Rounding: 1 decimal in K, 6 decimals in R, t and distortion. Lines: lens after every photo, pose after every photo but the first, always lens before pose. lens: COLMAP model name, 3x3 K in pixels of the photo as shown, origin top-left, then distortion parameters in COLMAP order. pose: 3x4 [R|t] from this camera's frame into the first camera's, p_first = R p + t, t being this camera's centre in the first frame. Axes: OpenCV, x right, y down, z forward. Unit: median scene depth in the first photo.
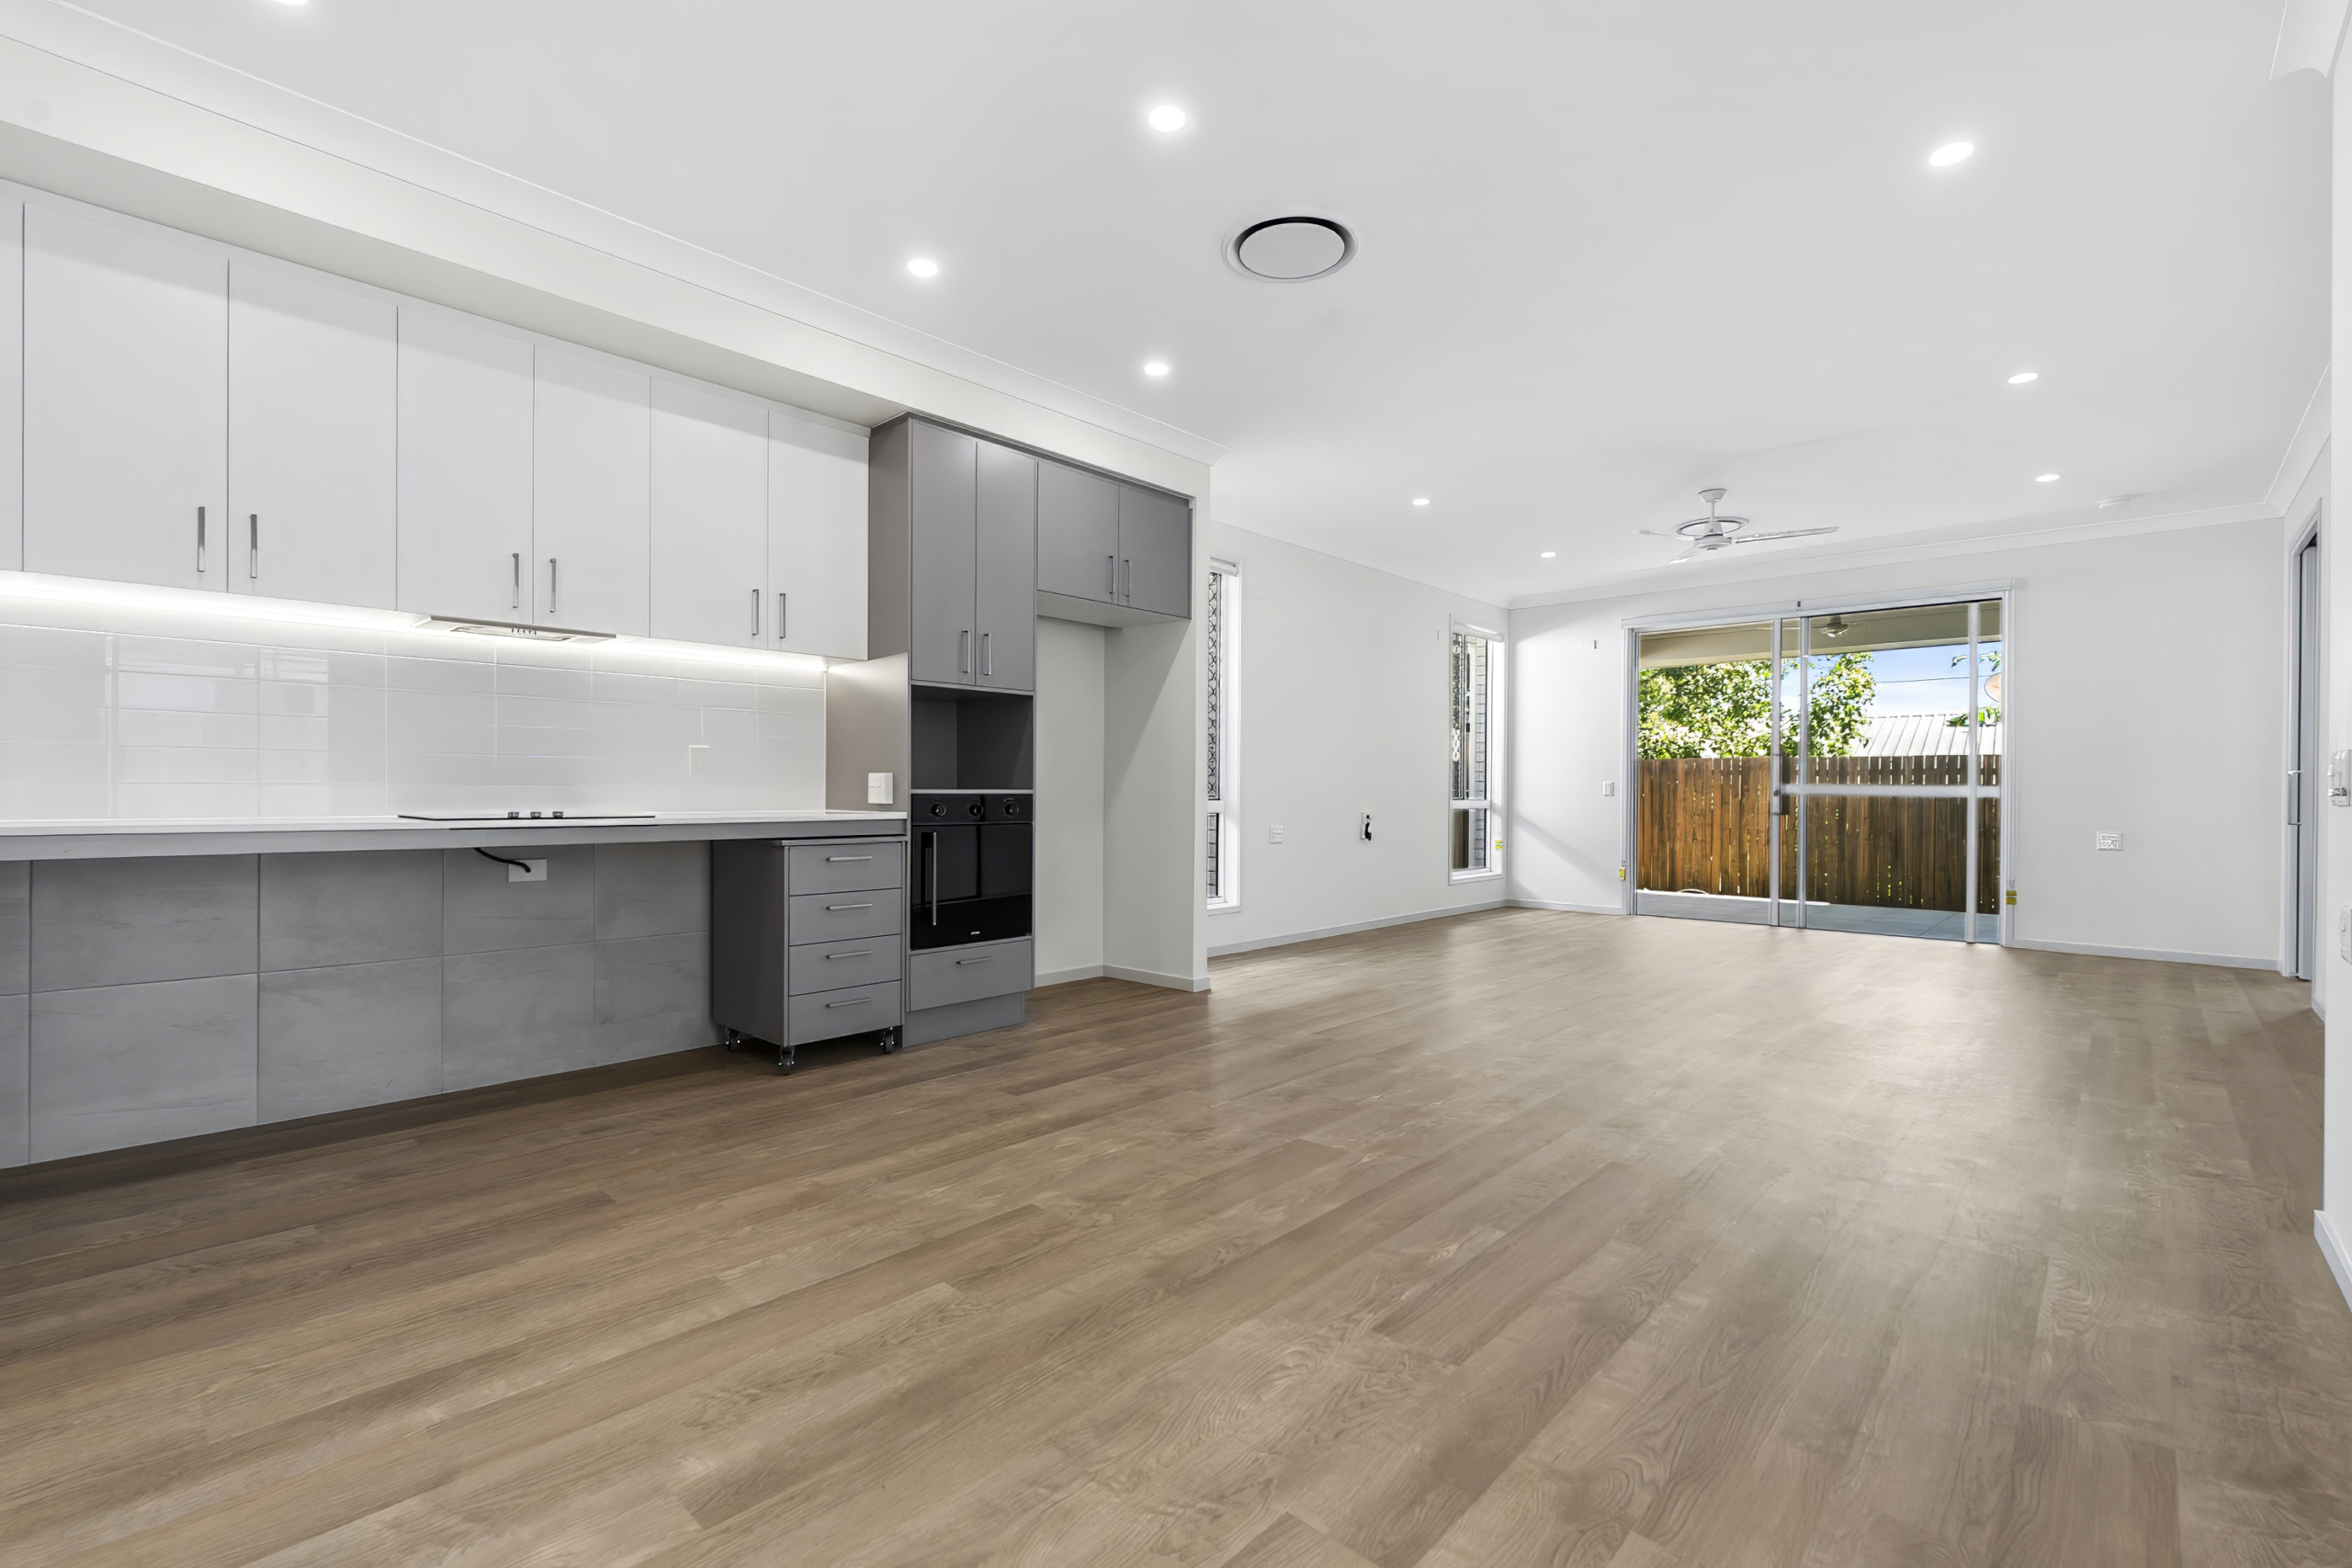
lens RADIAL K [[1052.8, 0, 1166.7], [0, 1052.8, 788.1], [0, 0, 1]] dist [-0.004113, -0.000444]
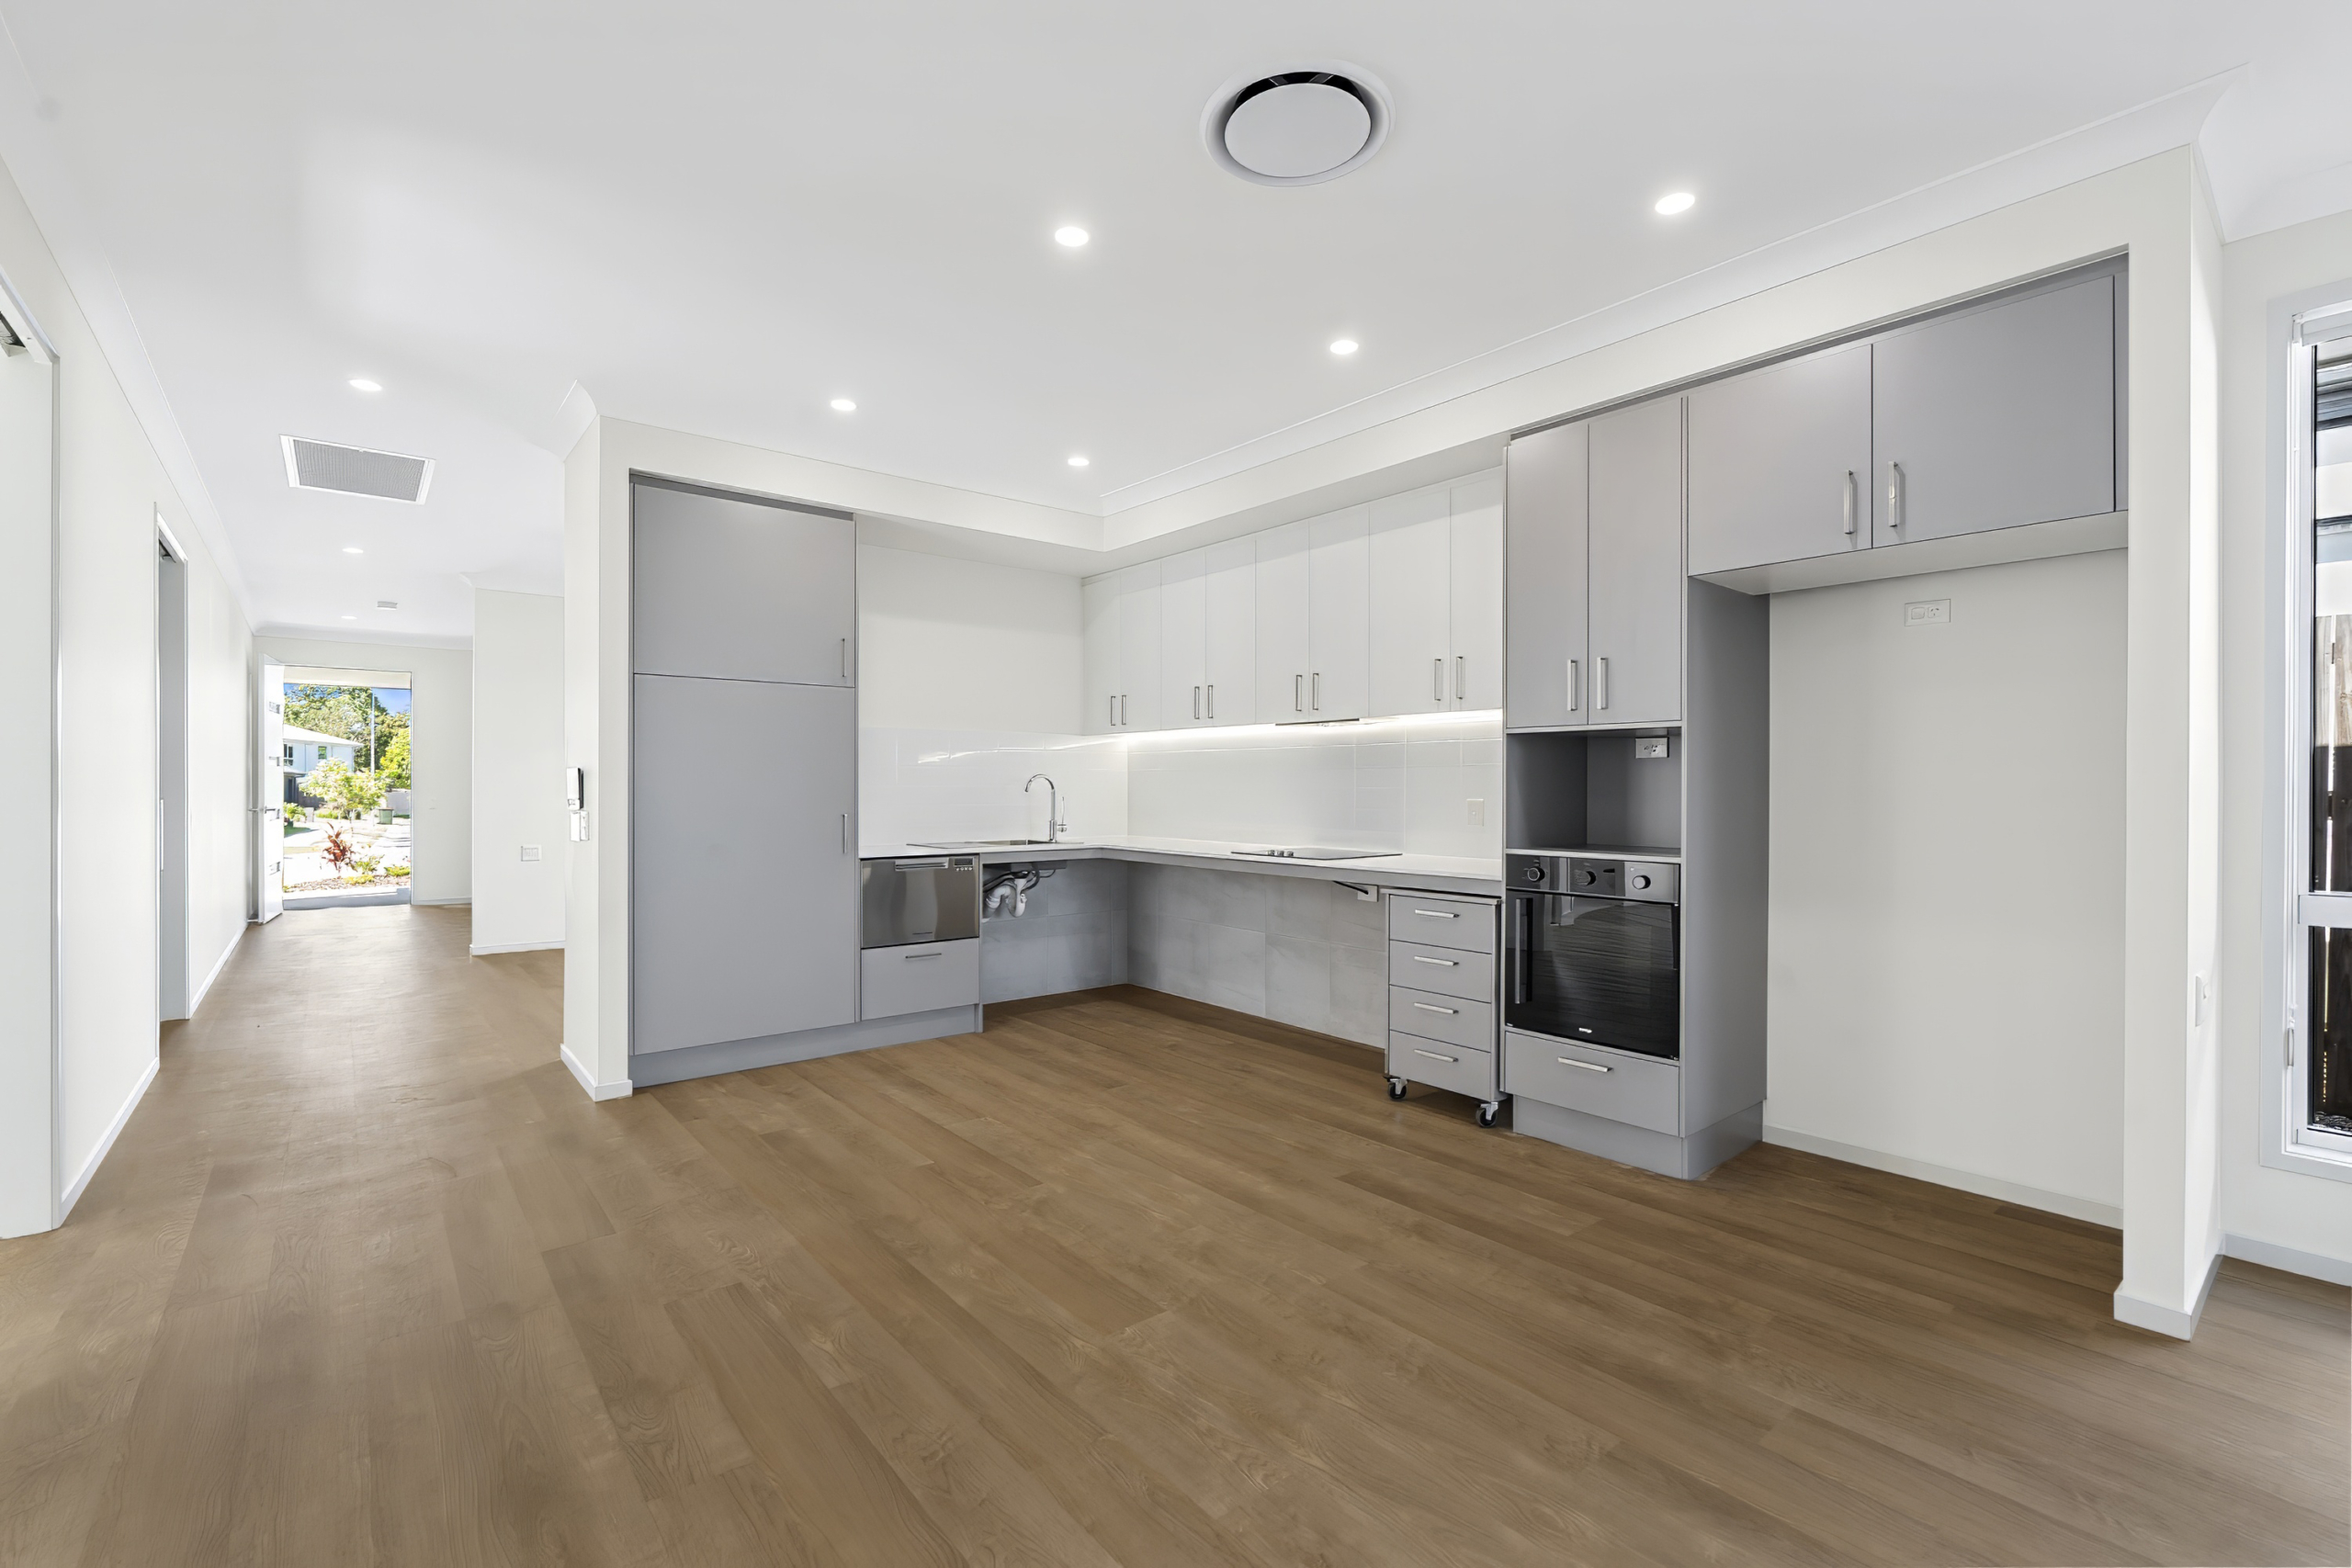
lens RADIAL K [[1039.1, 0, 1183.2], [0, 1039.1, 793.0], [0, 0, 1]] dist [-0.009493, -0.000261]
pose [[-0.143573, 0.000831, -0.989639, 0.949874], [0.000756, 0.999999, 0.000730, -0.067208], [0.989639, -0.000643, -0.143573, 1.178558]]
